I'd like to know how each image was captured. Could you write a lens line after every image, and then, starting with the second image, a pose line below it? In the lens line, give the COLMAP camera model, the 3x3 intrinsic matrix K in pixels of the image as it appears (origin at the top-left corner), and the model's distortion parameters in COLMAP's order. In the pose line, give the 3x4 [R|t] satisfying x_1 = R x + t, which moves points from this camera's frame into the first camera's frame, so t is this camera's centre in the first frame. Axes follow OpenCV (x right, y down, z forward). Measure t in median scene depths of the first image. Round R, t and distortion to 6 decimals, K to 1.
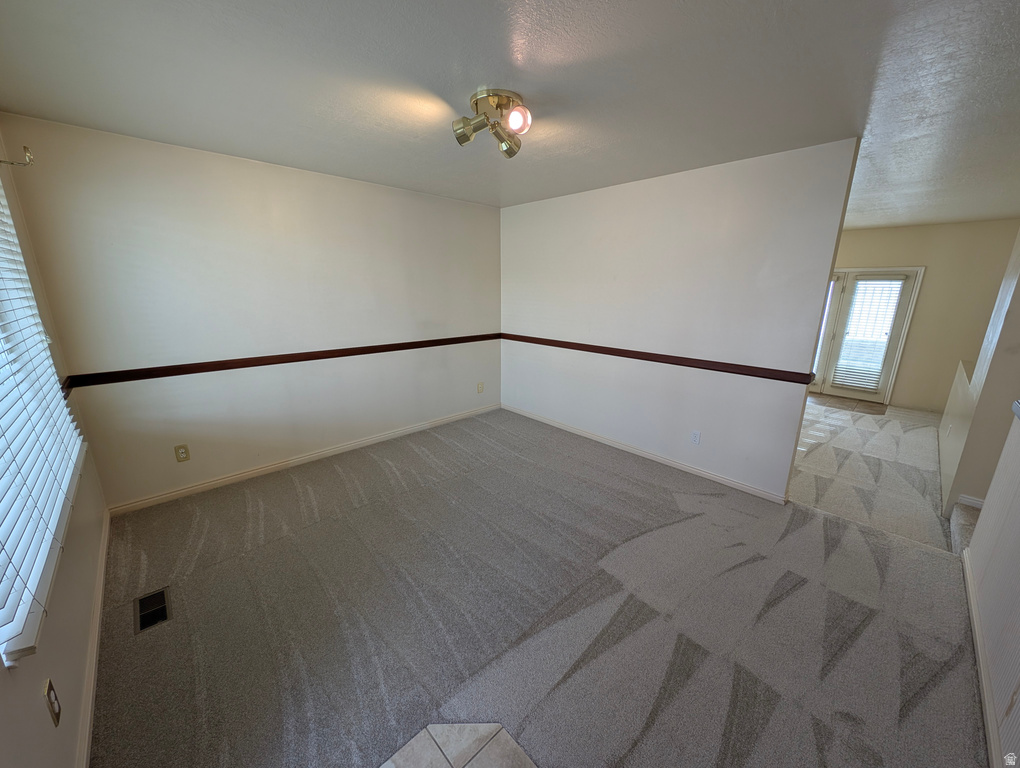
lens RADIAL K [[384.3, 0, 510.0], [0, 384.3, 384.0], [0, 0, 1]] dist [0.024754, -0.008235]
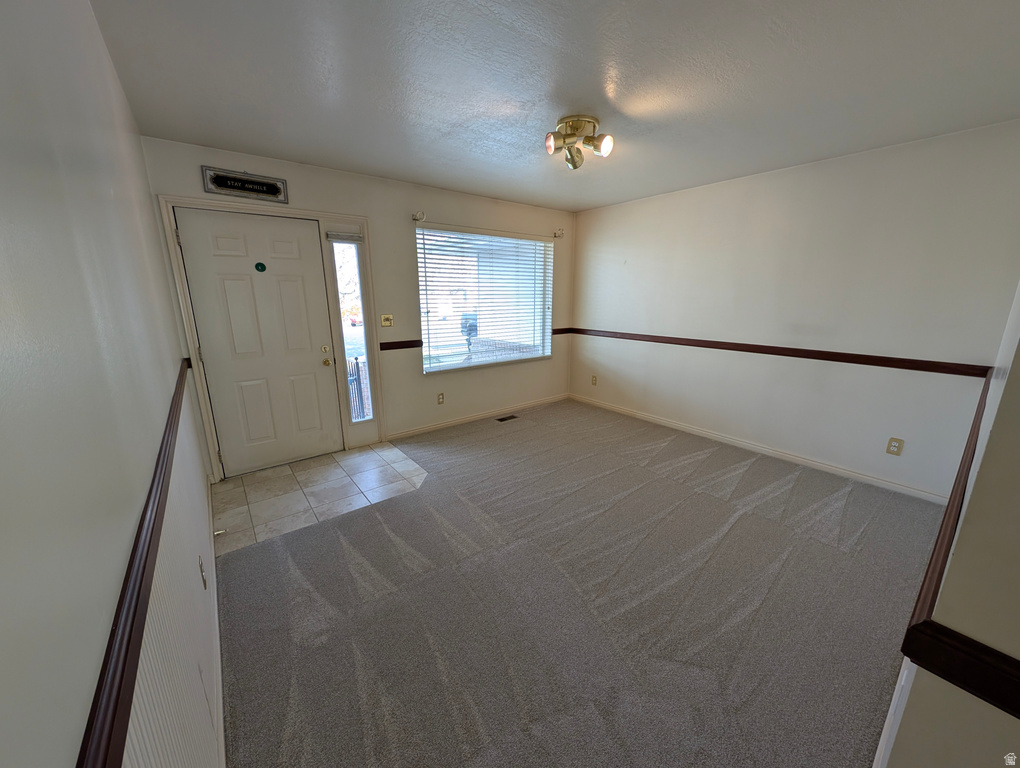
lens RADIAL K [[384.3, 0, 510.0], [0, 384.3, 384.0], [0, 0, 1]] dist [0.024754, -0.008235]
pose [[-0.088476, 0.219875, -0.971508, 0.424819], [-0.252420, 0.938547, 0.235403, -0.057775], [0.963564, 0.266055, -0.027538, 0.328087]]
